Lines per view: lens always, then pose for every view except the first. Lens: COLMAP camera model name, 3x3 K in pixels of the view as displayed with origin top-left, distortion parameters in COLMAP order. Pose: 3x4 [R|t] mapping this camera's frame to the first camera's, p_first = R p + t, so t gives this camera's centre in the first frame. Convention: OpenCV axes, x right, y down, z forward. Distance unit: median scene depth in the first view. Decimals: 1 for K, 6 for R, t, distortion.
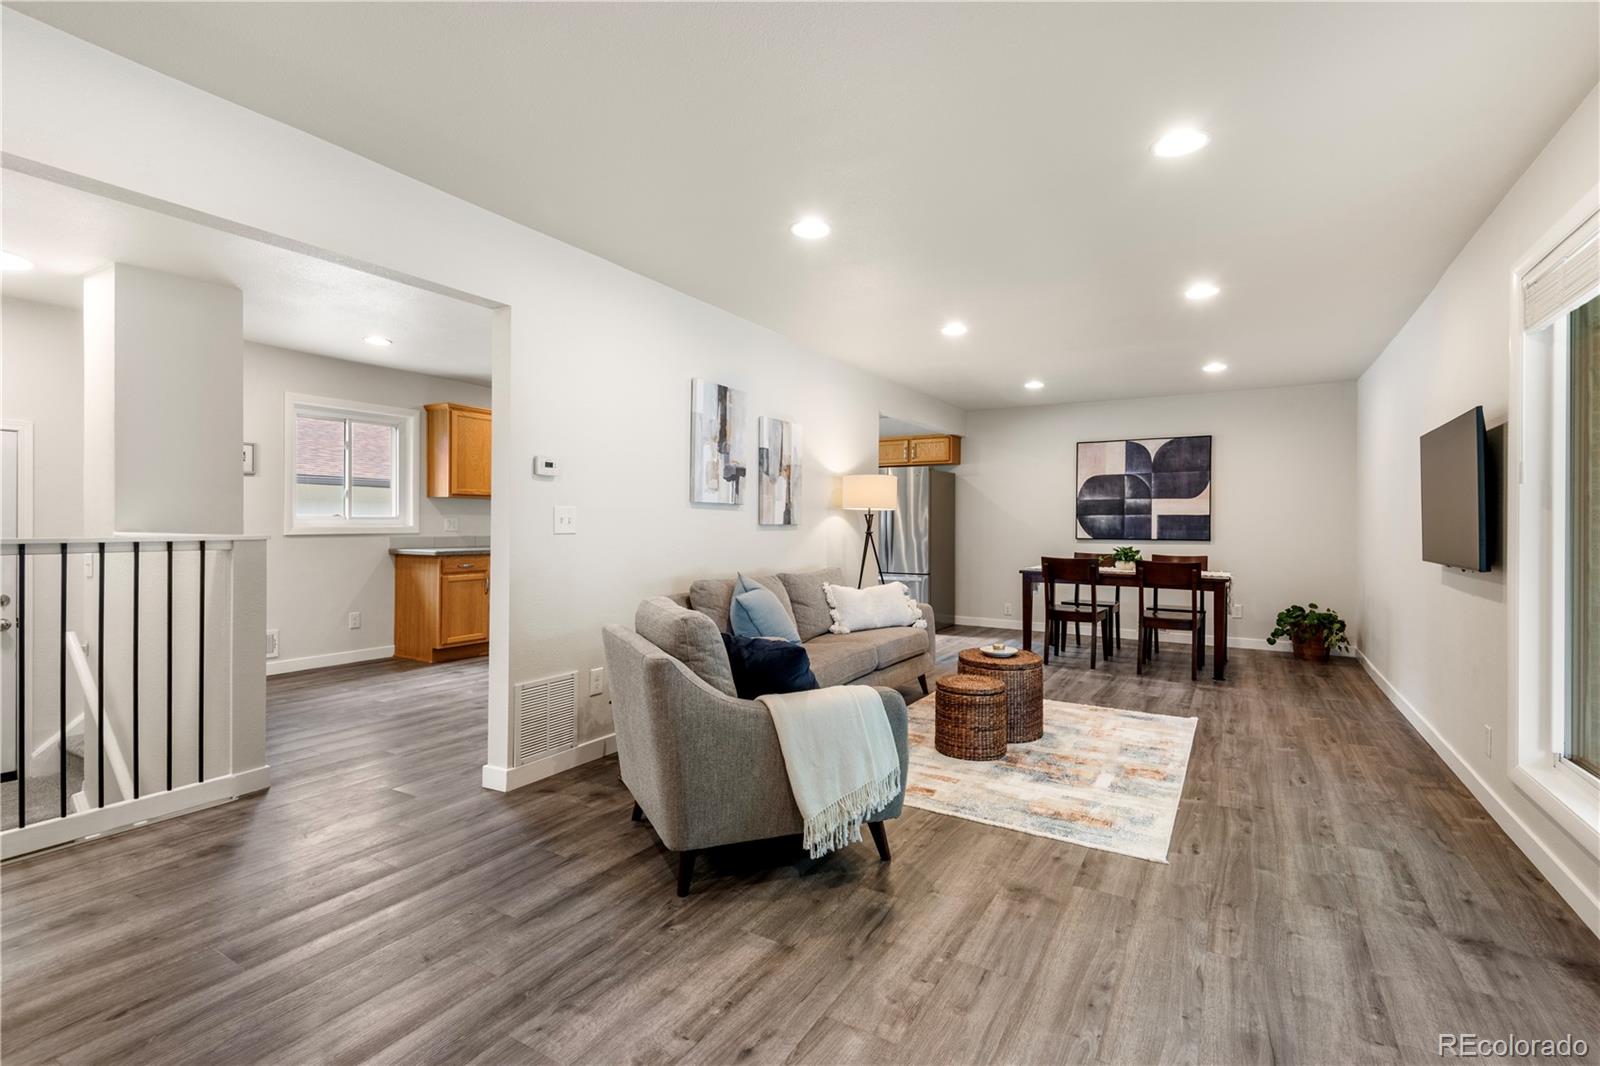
lens RADIAL K [[727.6, 0, 804.4], [0, 727.6, 527.2], [0, 0, 1]] dist [0.035499, -0.019859]
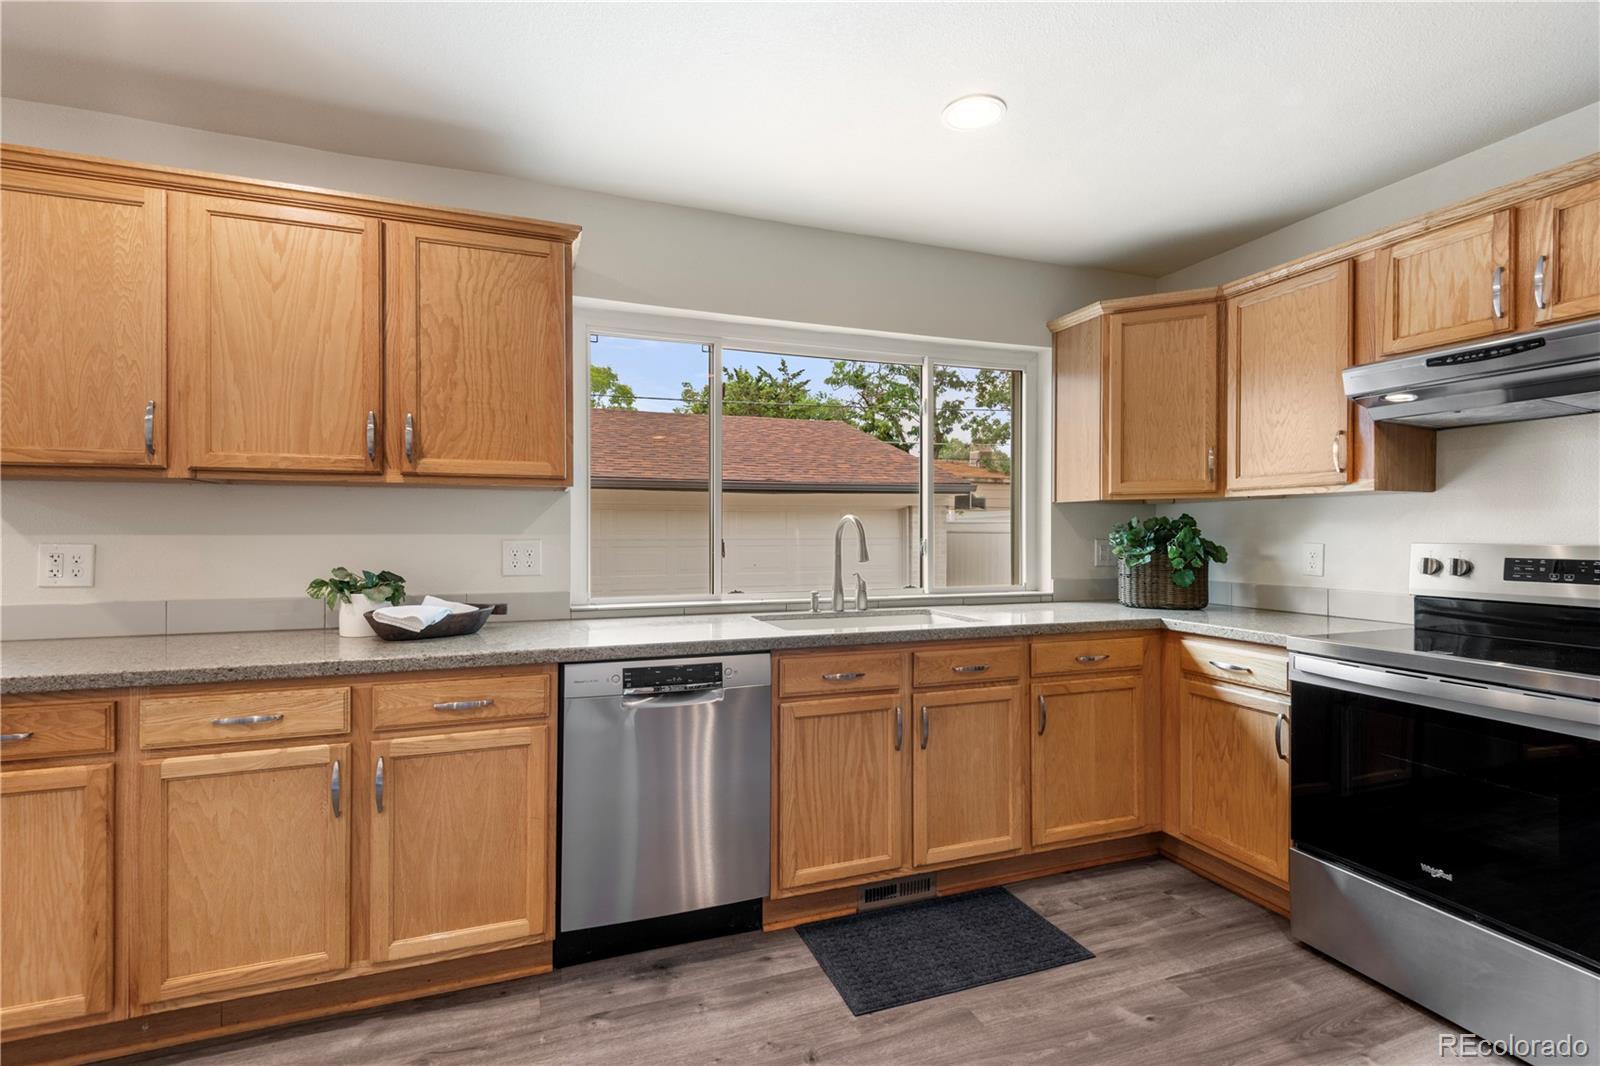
lens RADIAL K [[760.9, 0, 801.2], [0, 760.9, 530.9], [0, 0, 1]] dist [0.036484, -0.017462]
pose [[0.774872, -0.009833, -0.632042, -0.024397], [0.001312, 0.999902, -0.013948, -0.015793], [0.632117, 0.009978, 0.774809, 1.025101]]
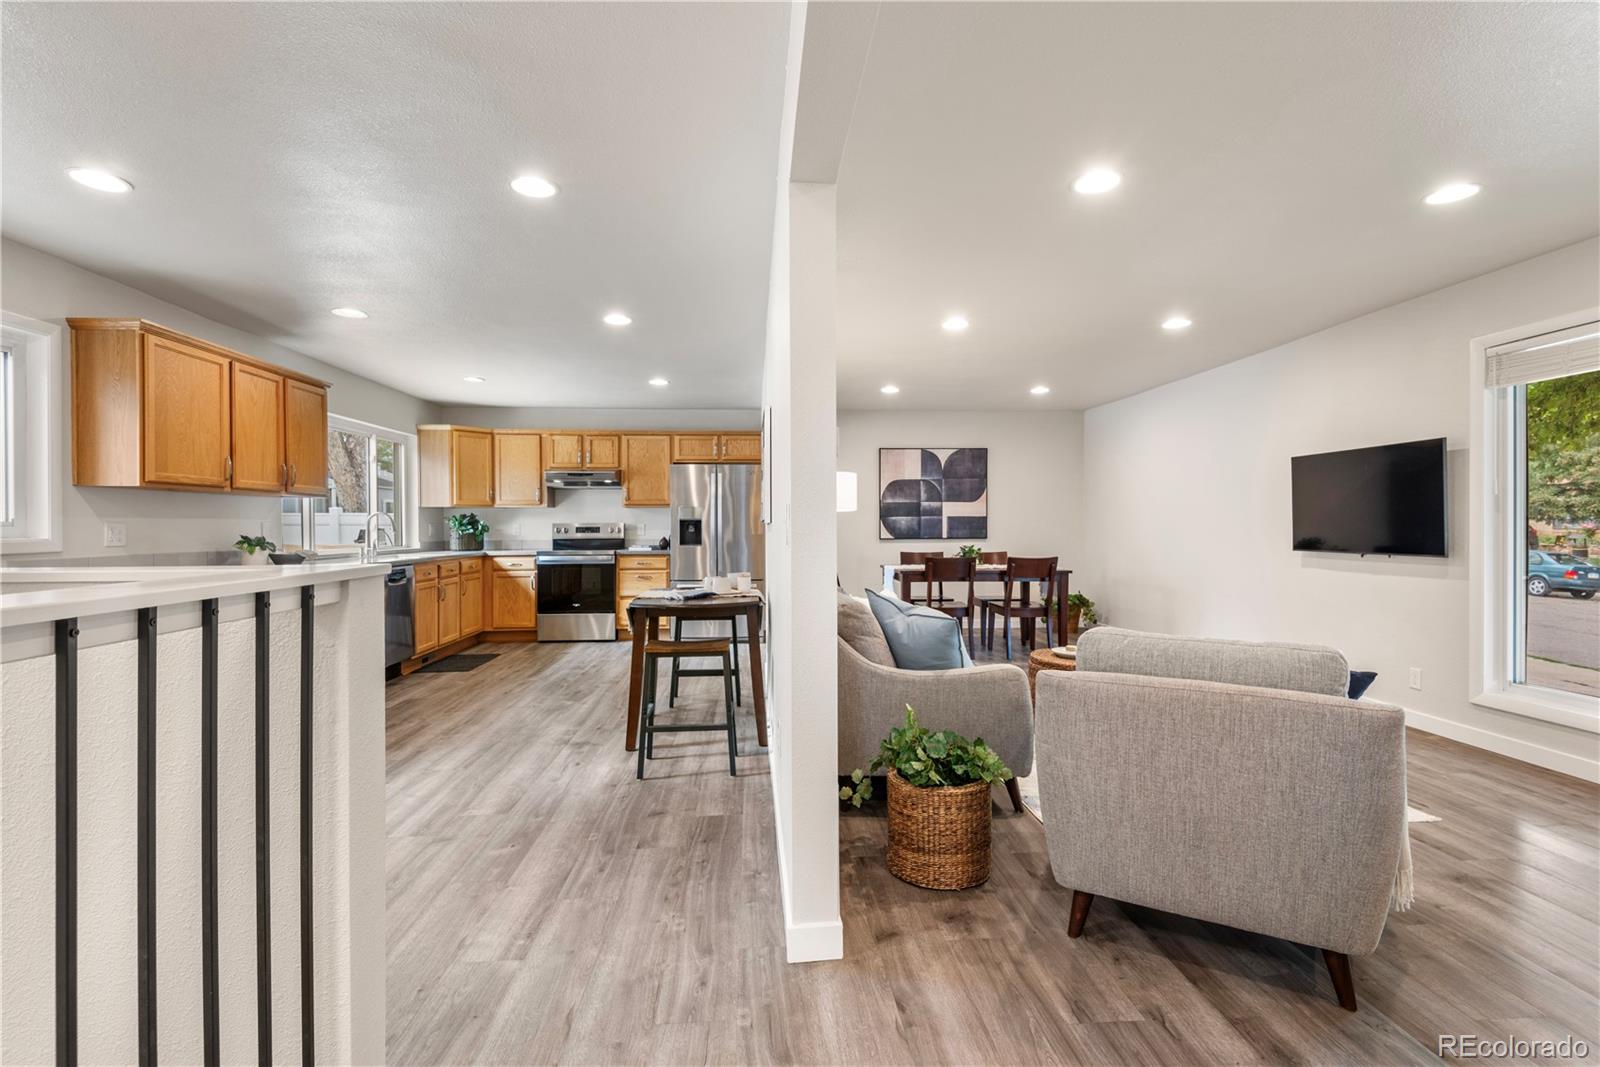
lens RADIAL K [[727.6, 0, 804.4], [0, 727.6, 527.7], [0, 0, 1]] dist [0.035499, -0.019859]
pose [[0.824407, -0.010553, 0.565899, -0.390994], [0.011391, 0.999933, 0.002052, -0.005193], [-0.565883, 0.004754, 0.824472, 0.246461]]
